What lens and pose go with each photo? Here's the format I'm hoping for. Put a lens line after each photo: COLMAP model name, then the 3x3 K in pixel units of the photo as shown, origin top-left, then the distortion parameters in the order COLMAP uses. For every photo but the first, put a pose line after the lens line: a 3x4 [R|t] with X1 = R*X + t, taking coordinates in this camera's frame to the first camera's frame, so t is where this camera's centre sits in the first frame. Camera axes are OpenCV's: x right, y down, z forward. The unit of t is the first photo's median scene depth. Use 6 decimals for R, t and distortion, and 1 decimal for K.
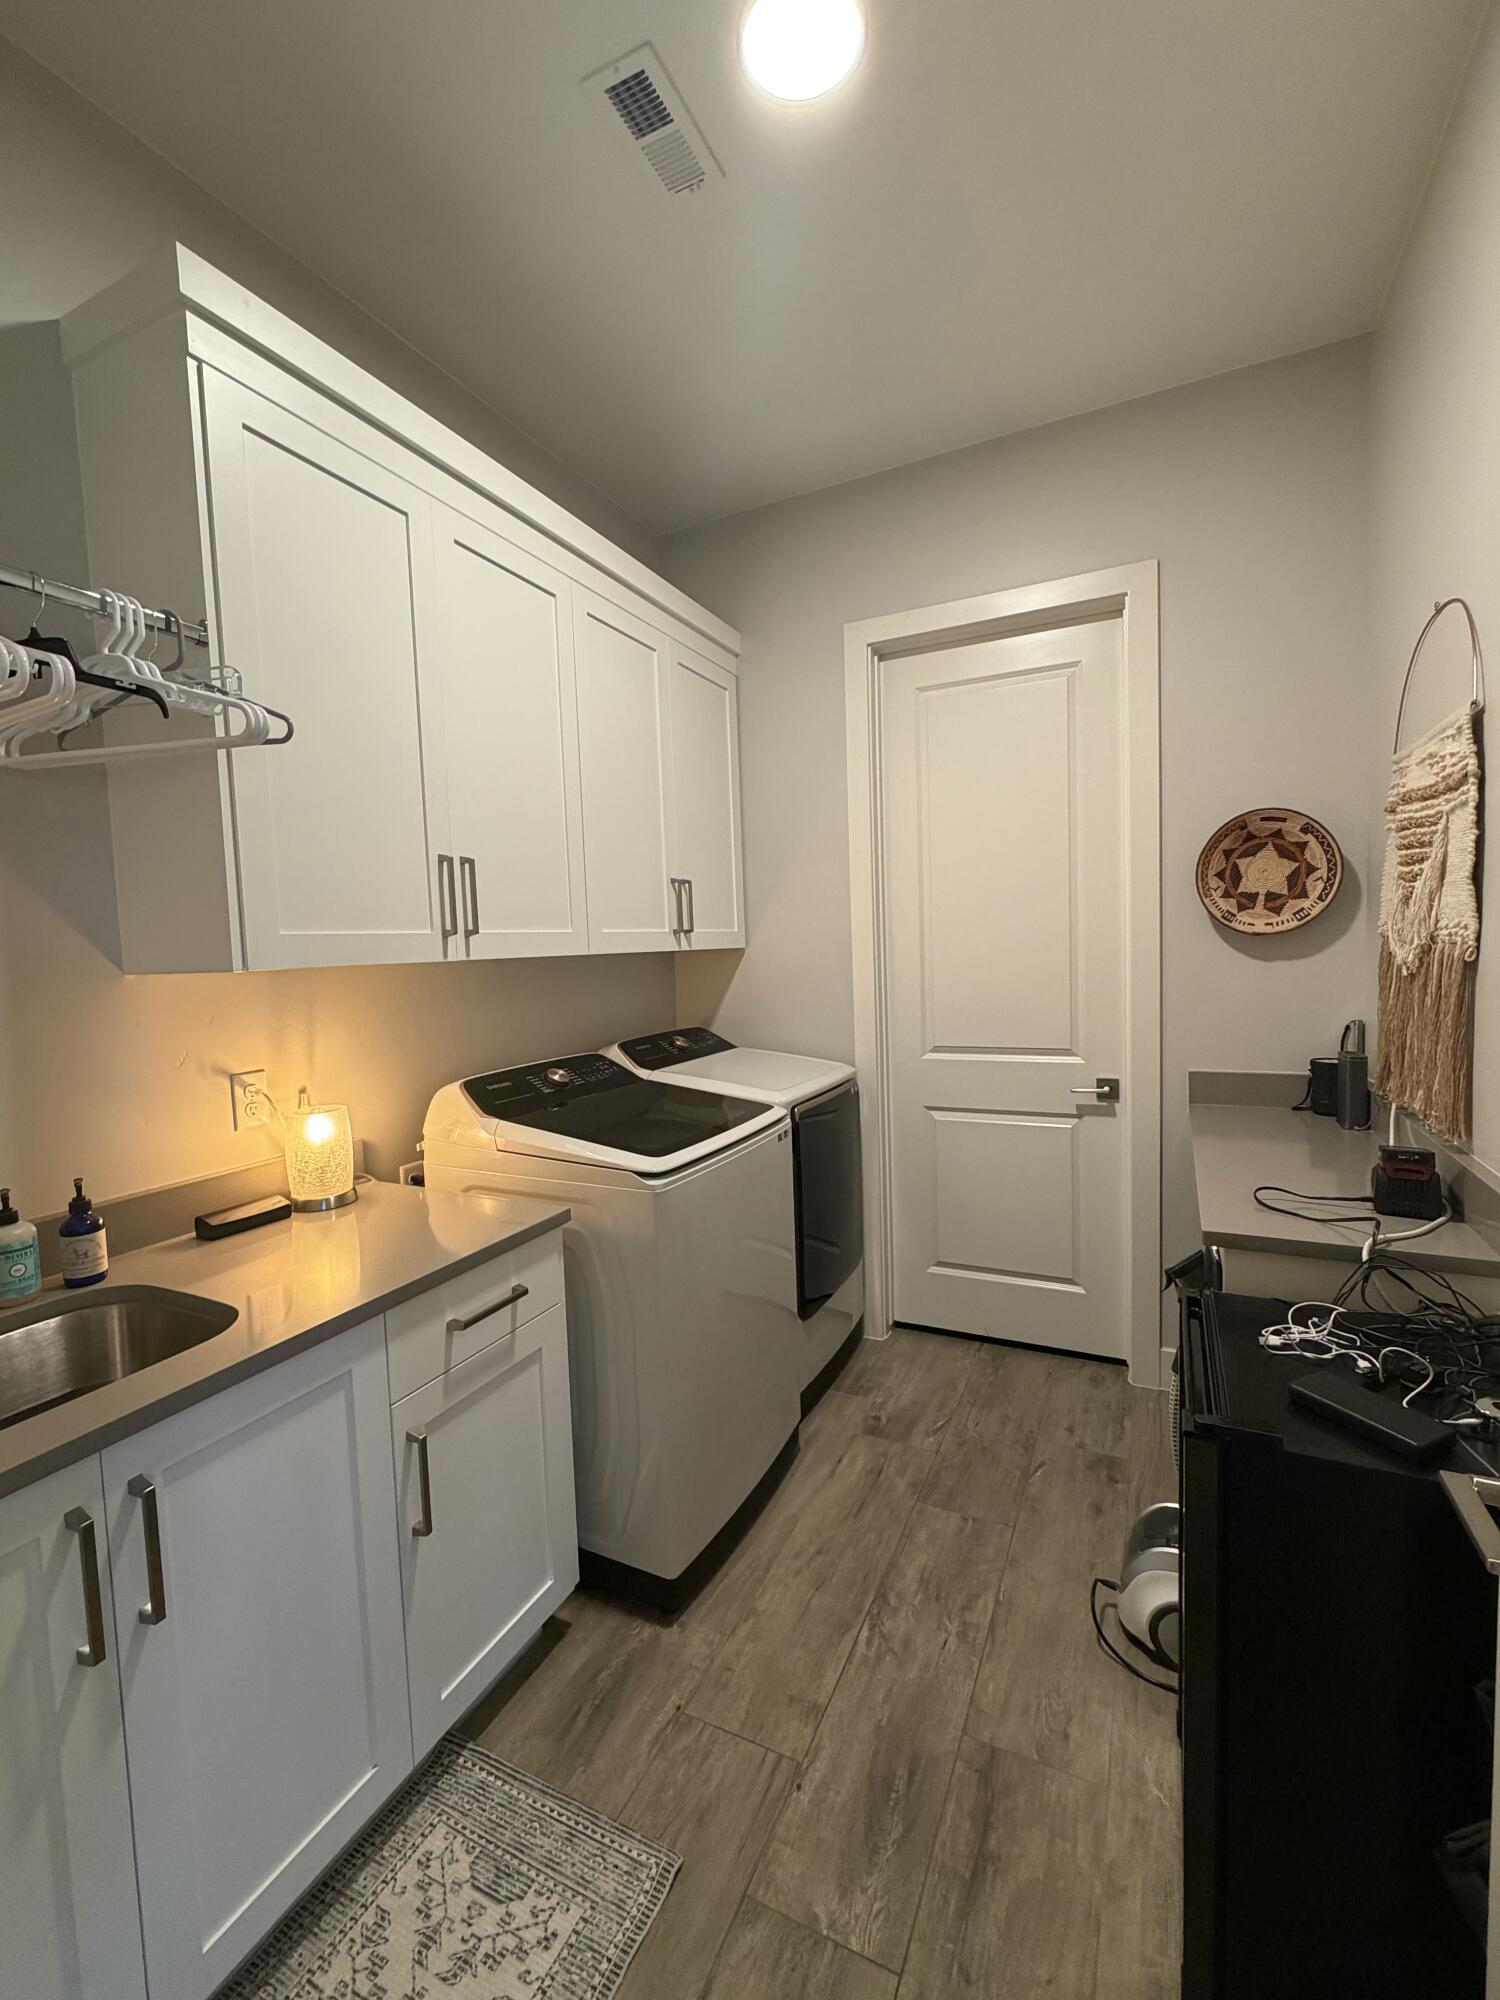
lens RADIAL K [[826.9, 0, 745.2], [0, 826.9, 996.8], [0, 0, 1]] dist [-0.003793, -0.000486]
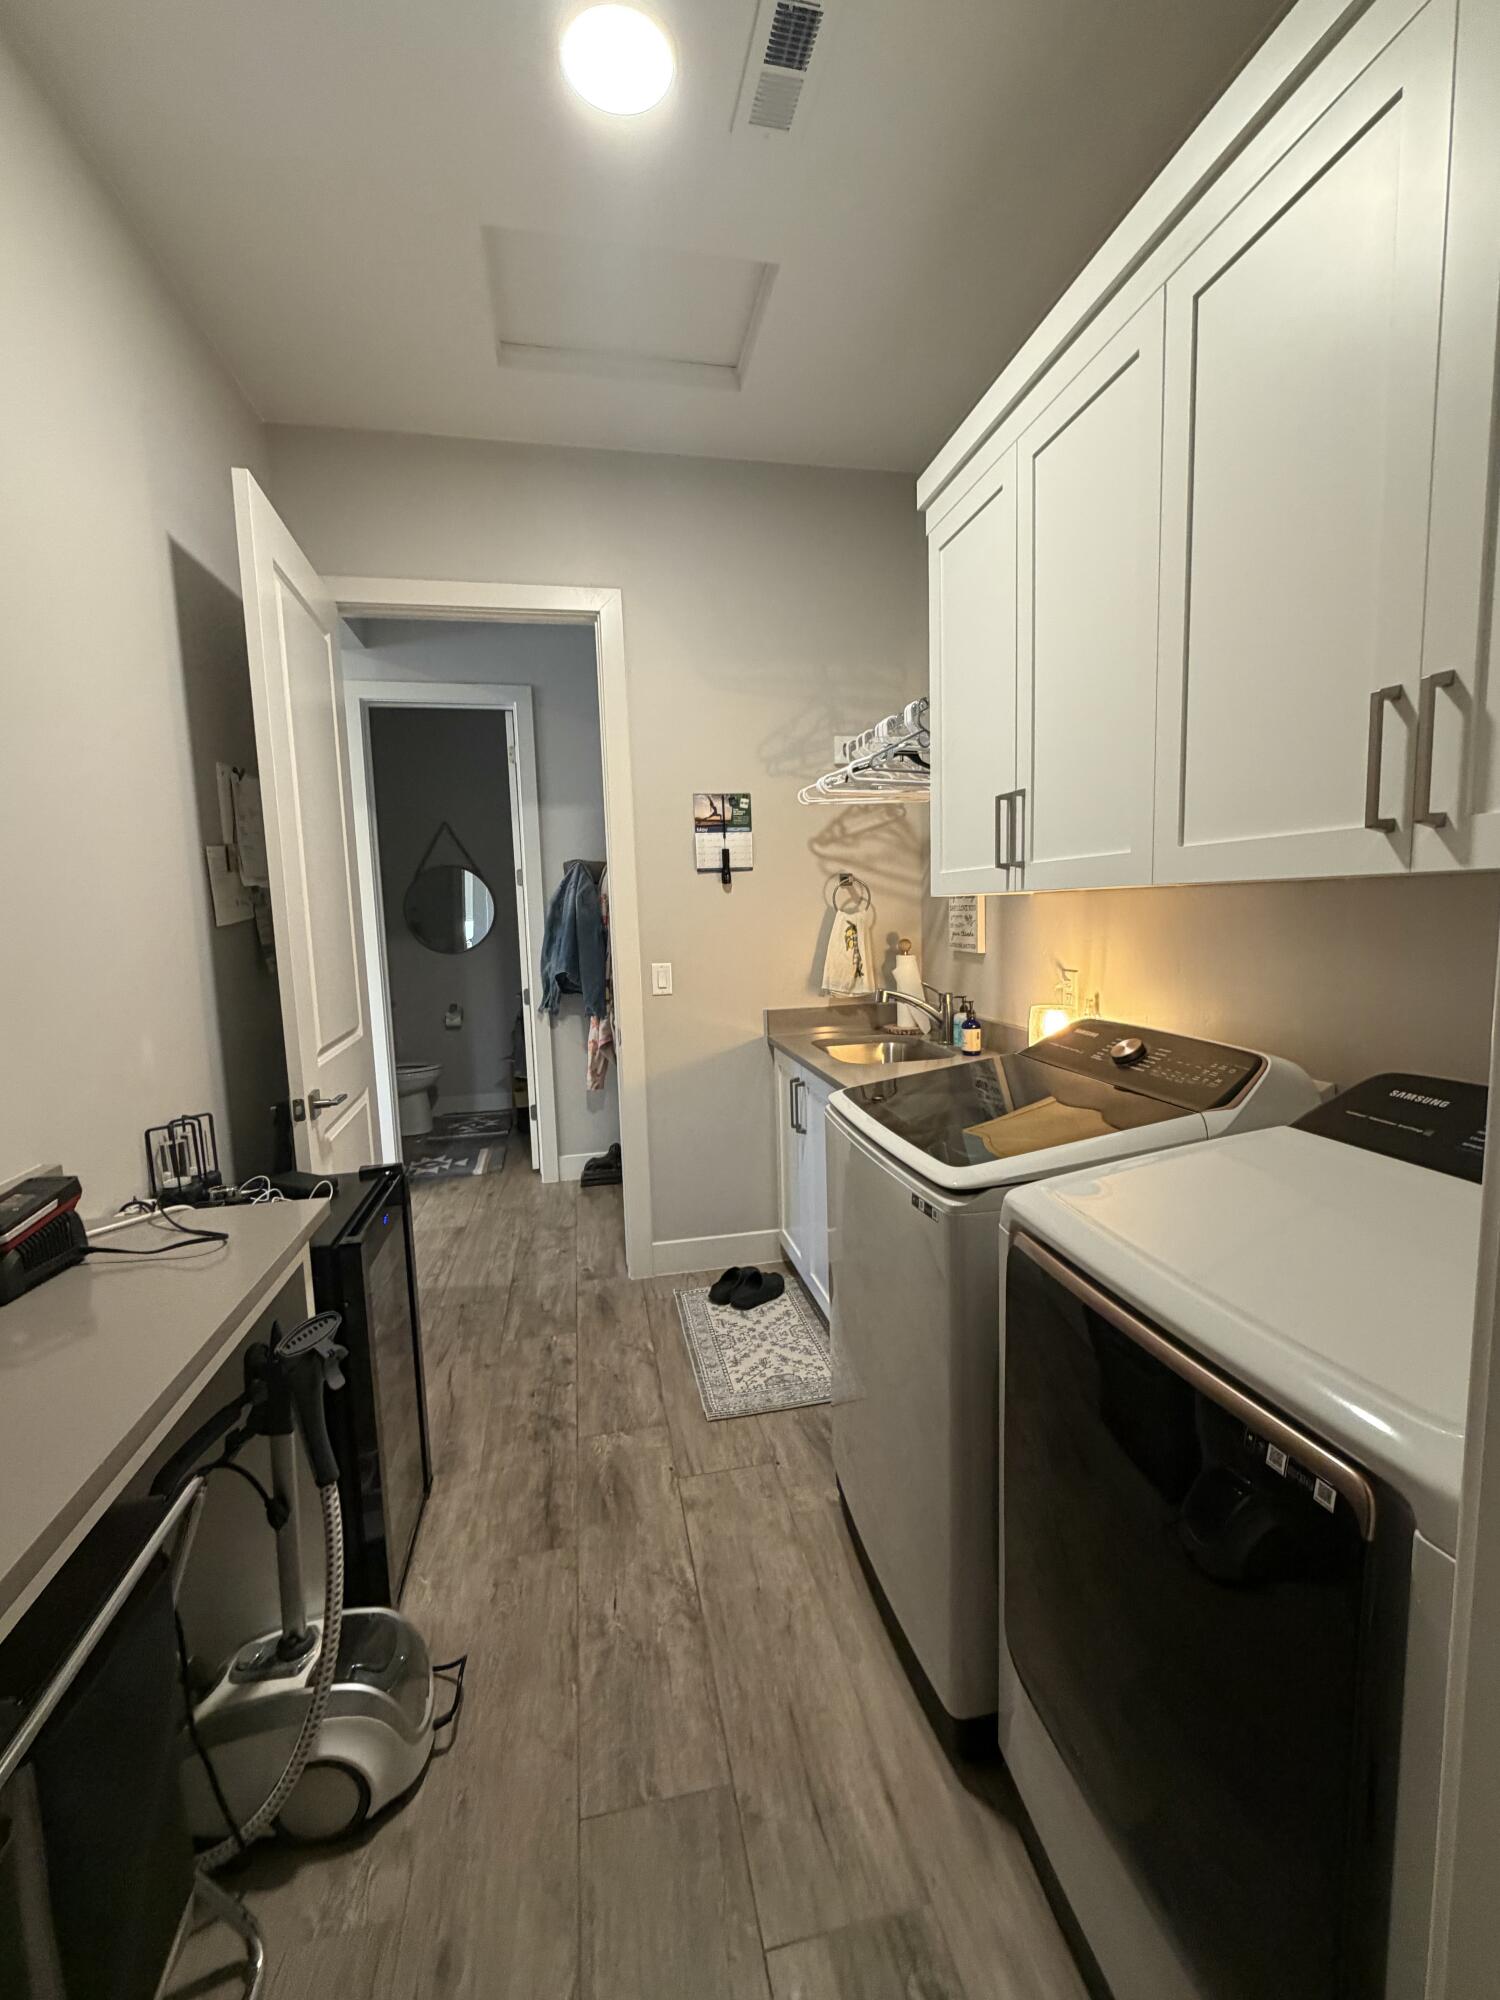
lens RADIAL K [[826.9, 0, 749.8], [0, 826.9, 996.8], [0, 0, 1]] dist [-0.003793, -0.000486]
pose [[-0.777607, 0.121127, -0.616973, 0.634106], [0.011286, 0.983799, 0.178919, -0.112038], [0.628650, 0.132165, -0.766376, 1.749363]]
